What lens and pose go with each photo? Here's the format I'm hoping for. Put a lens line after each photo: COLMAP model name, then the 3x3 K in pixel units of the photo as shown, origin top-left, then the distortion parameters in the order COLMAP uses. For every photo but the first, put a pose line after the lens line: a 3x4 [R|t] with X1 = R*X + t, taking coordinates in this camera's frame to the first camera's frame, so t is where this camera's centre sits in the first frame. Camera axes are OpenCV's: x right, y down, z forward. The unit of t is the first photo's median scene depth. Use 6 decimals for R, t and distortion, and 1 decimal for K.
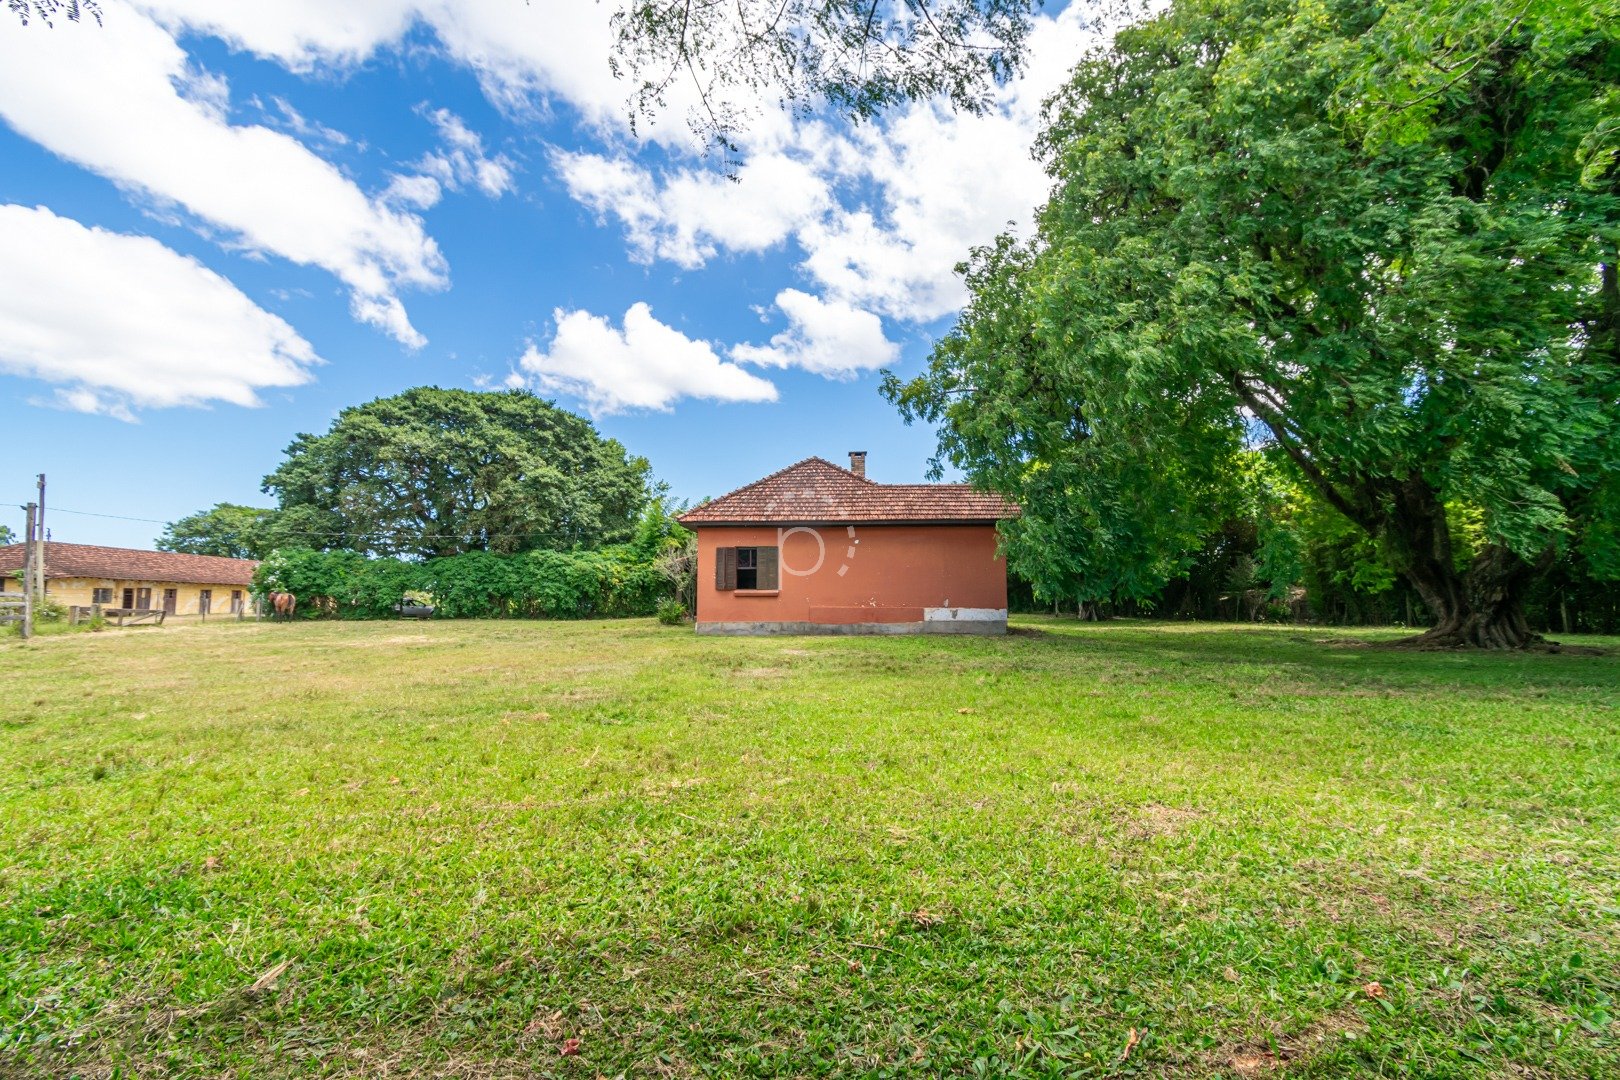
lens RADIAL K [[724.8, 0, 813.2], [0, 724.8, 539.1], [0, 0, 1]] dist [0.004296, -0.001136]
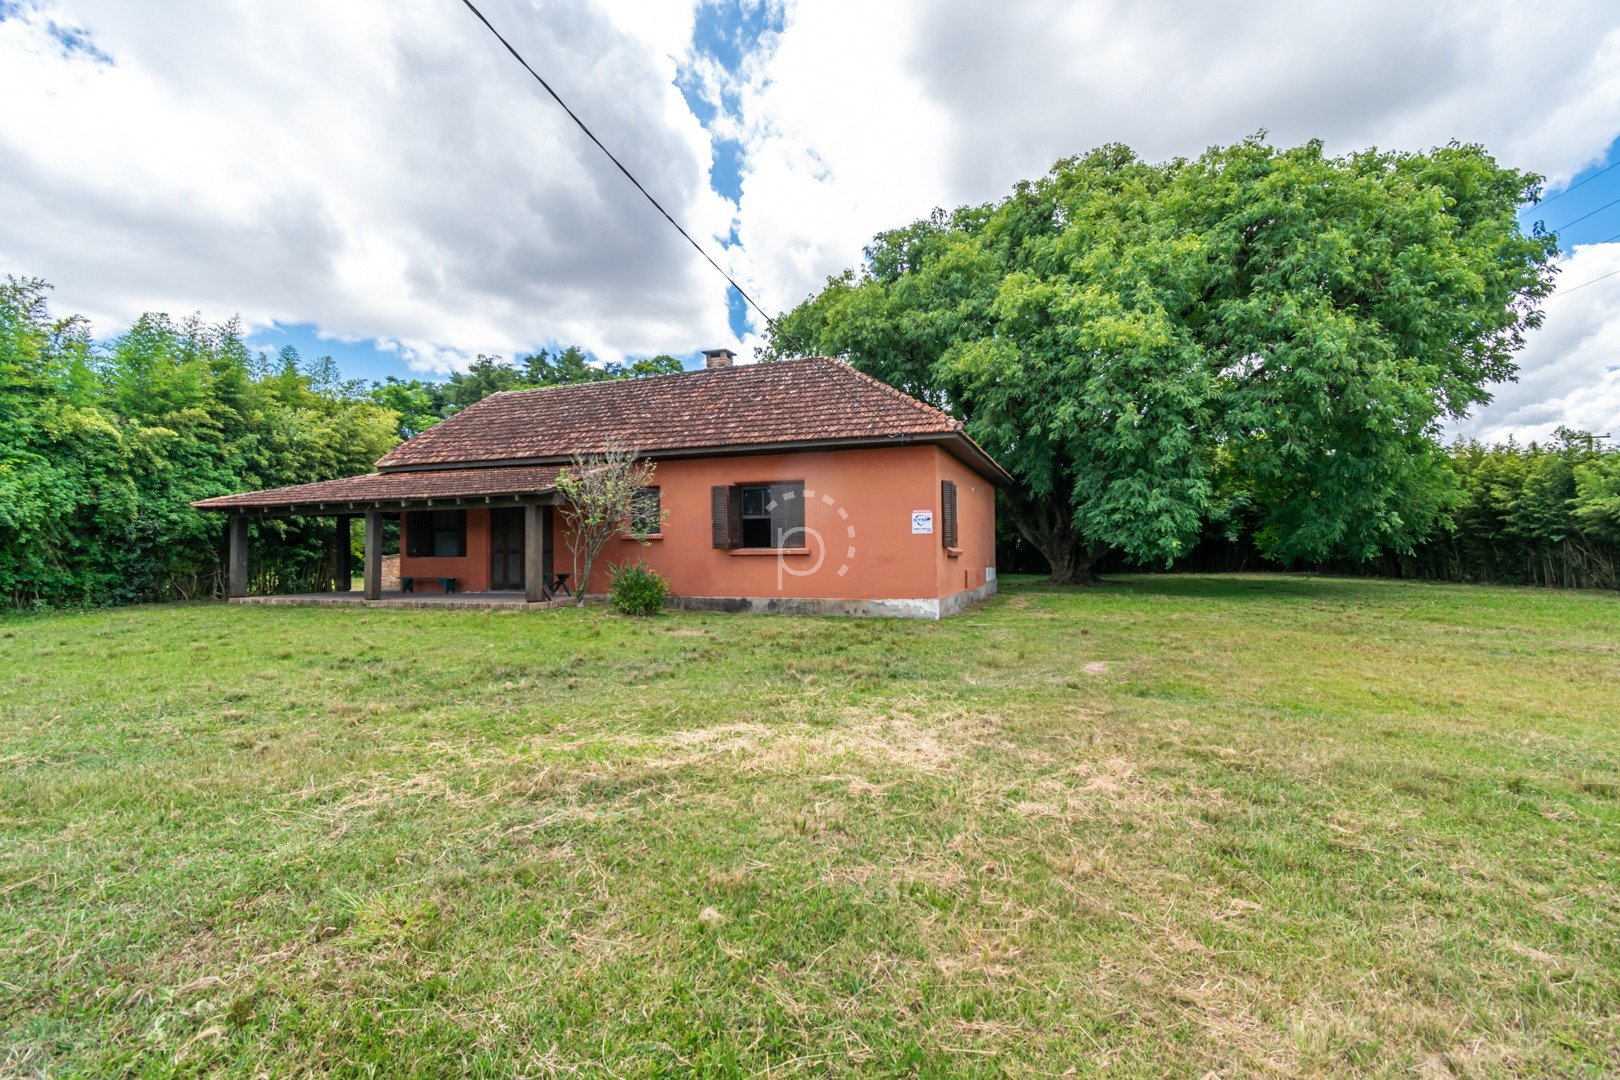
lens RADIAL K [[724.8, 0, 802.6], [0, 724.8, 543.5], [0, 0, 1]] dist [0.004296, -0.001136]
pose [[0.296396, 0.007073, 0.955039, -0.456433], [-0.074091, 0.997129, 0.015609, 0.037855], [-0.952187, -0.075386, 0.296069, 0.537484]]
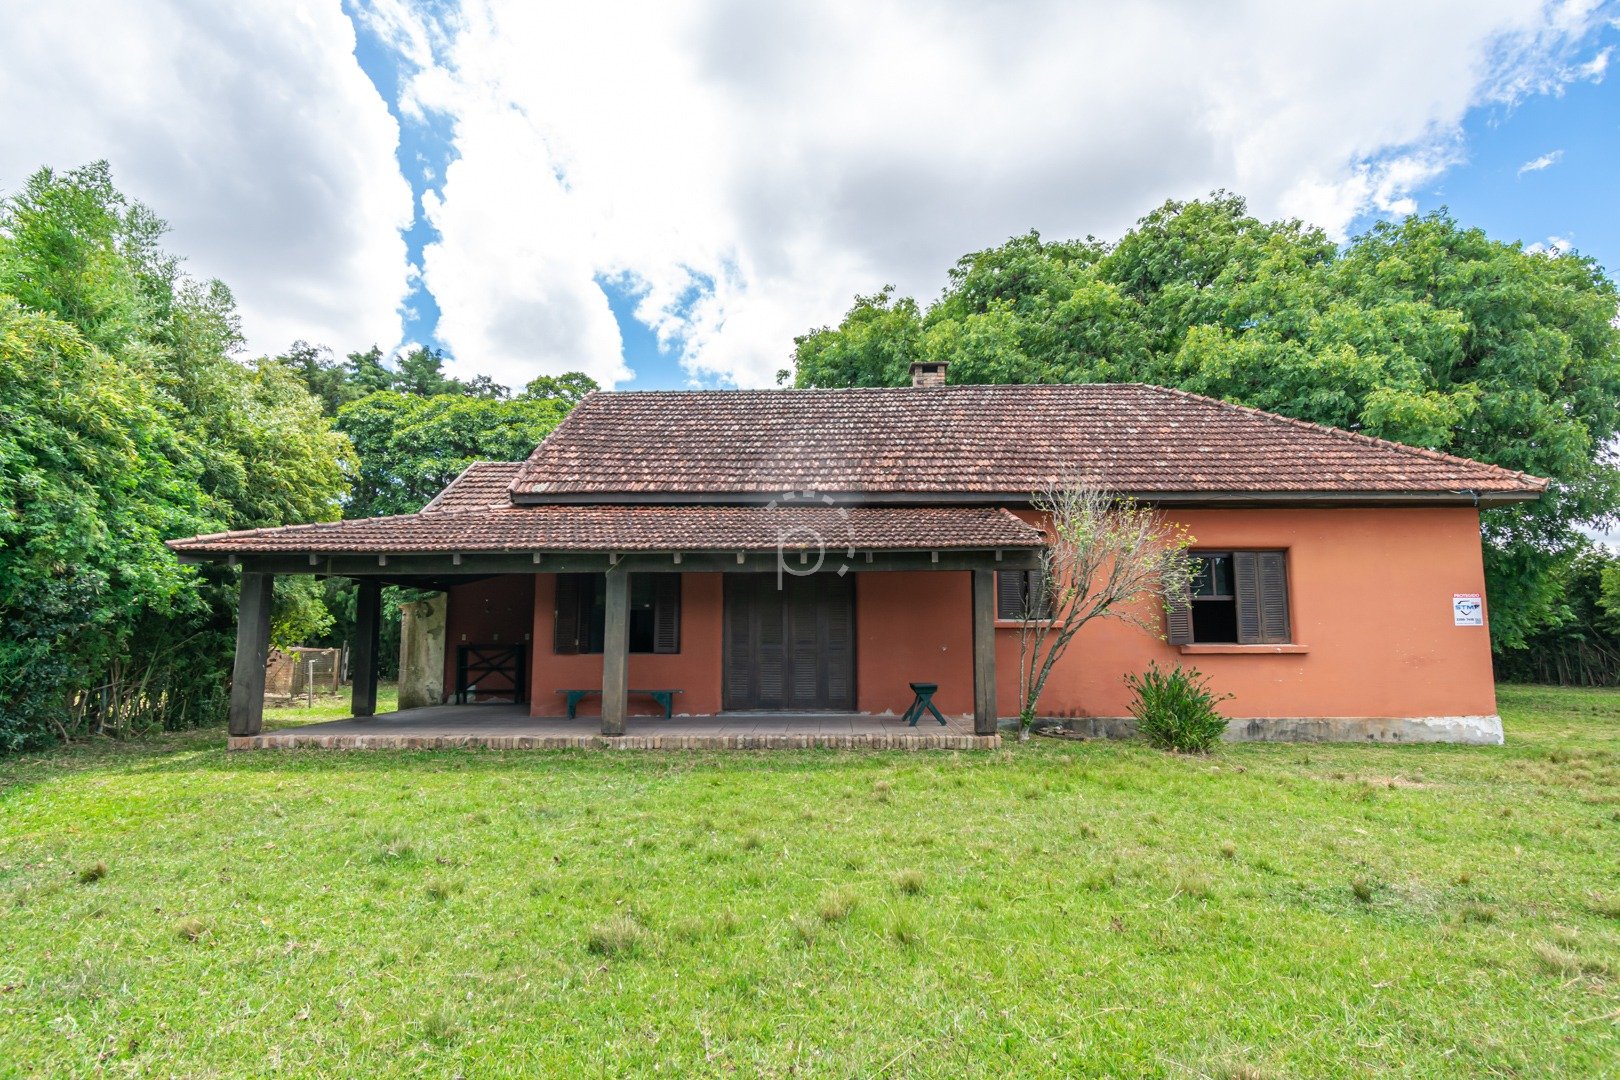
lens RADIAL K [[862.8, 0, 816.1], [0, 862.8, 541.9], [0, 0, 1]] dist [0.015159, 0.000041]
pose [[-0.035622, 0.113884, 0.992855, -0.404484], [-0.084061, 0.989624, -0.116529, 0.061251], [-0.995824, -0.087612, -0.025679, 0.839951]]
